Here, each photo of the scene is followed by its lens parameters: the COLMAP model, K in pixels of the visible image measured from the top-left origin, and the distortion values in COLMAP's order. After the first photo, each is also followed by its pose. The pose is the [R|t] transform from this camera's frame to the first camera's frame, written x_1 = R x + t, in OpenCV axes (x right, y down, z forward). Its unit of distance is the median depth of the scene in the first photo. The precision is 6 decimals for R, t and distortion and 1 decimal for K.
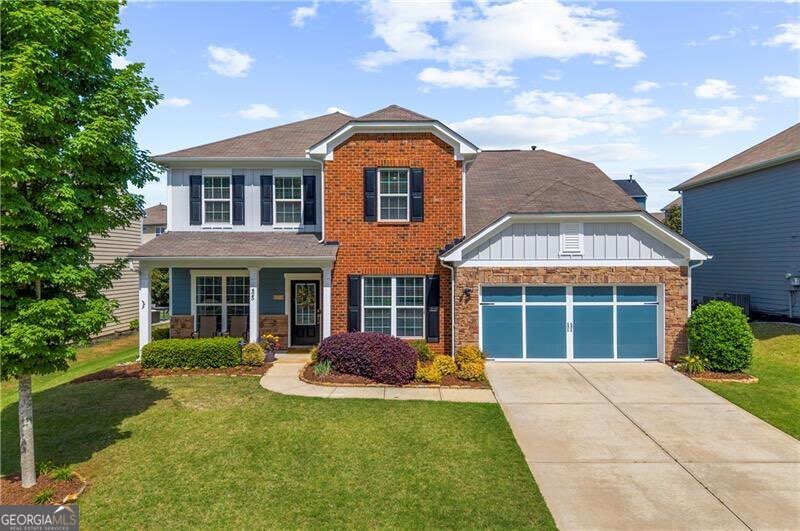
lens RADIAL K [[539.4, 0, 392.6], [0, 539.4, 266.4], [0, 0, 1]] dist [0.035686, -0.057668]
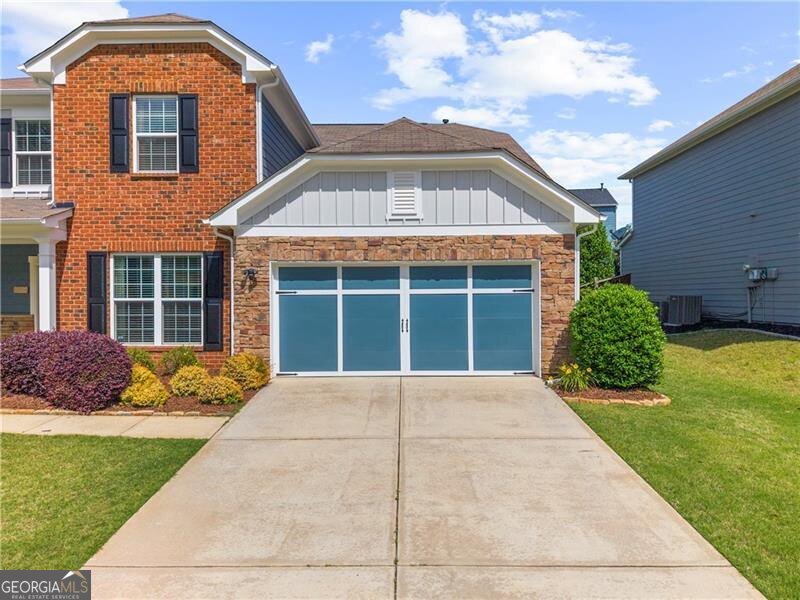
lens RADIAL K [[539.2, 0, 406.6], [0, 539.2, 299.9], [0, 0, 1]] dist [0.022127, -0.028437]
pose [[0.999917, -0.002139, 0.012671, 0.312633], [0.002144, 0.999998, -0.000431, 0.077884], [-0.012670, 0.000458, 0.999920, 0.314500]]
